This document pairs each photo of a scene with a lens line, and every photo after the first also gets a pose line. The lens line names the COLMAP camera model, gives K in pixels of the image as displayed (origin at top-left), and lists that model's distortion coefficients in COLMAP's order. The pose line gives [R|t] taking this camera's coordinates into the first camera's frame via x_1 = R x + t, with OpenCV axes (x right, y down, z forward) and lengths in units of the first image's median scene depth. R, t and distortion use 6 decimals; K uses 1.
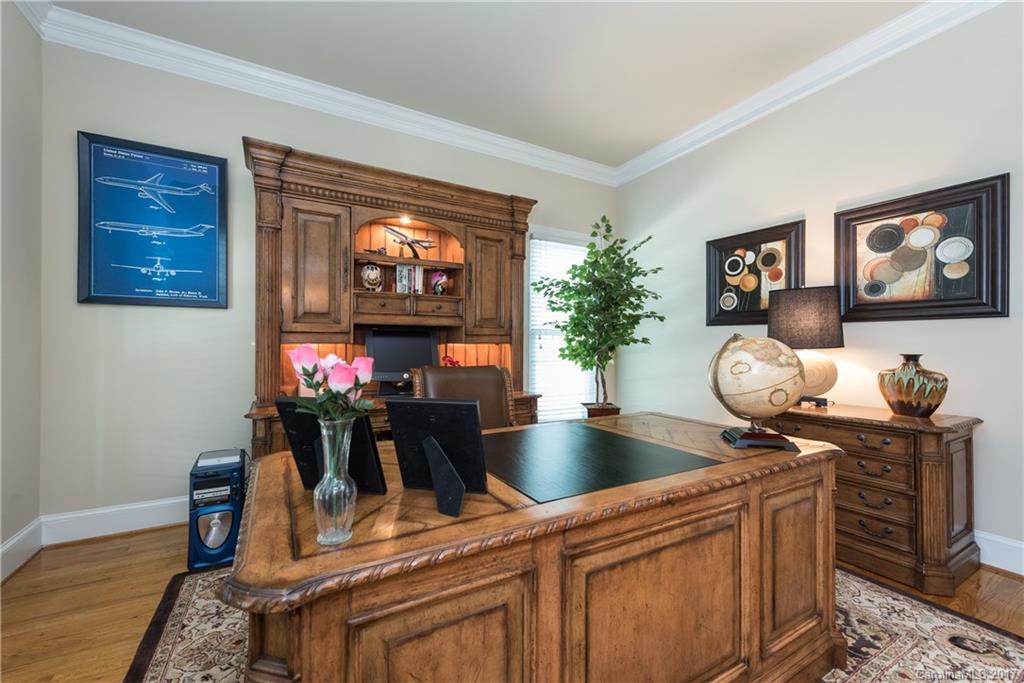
lens RADIAL K [[410.9, 0, 518.0], [0, 410.9, 343.8], [0, 0, 1]] dist [0.002095, -0.000756]
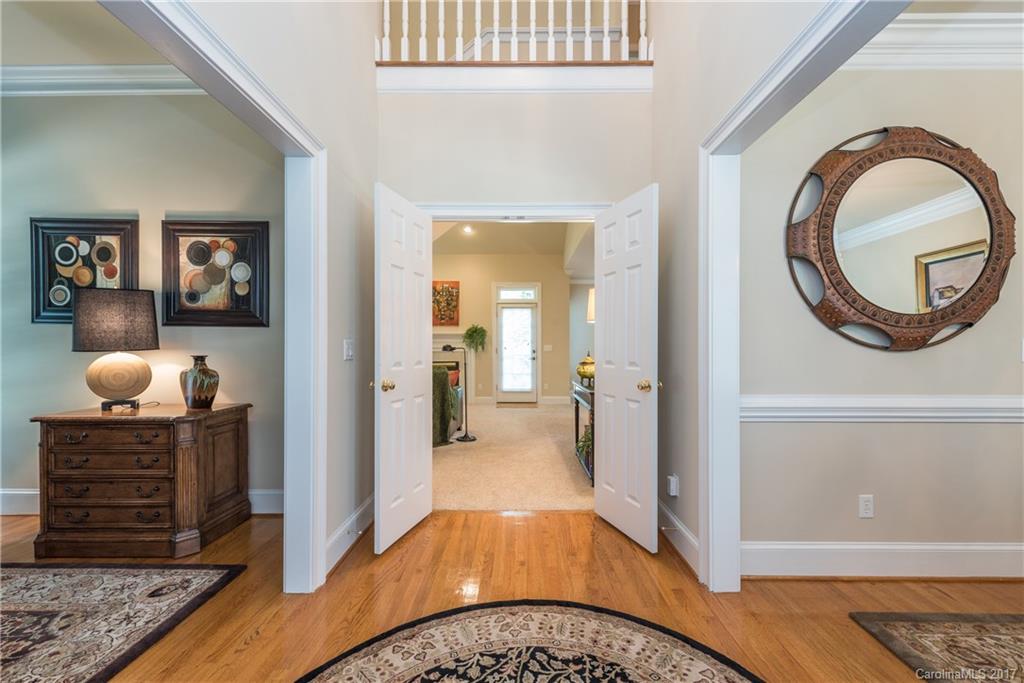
lens RADIAL K [[410.9, 0, 528.6], [0, 410.9, 352.7], [0, 0, 1]] dist [0.002095, -0.000756]
pose [[0.506012, -0.007230, 0.862496, 0.368960], [-0.005783, 0.999914, 0.011775, -0.001702], [-0.862507, -0.010946, 0.505926, -0.349690]]
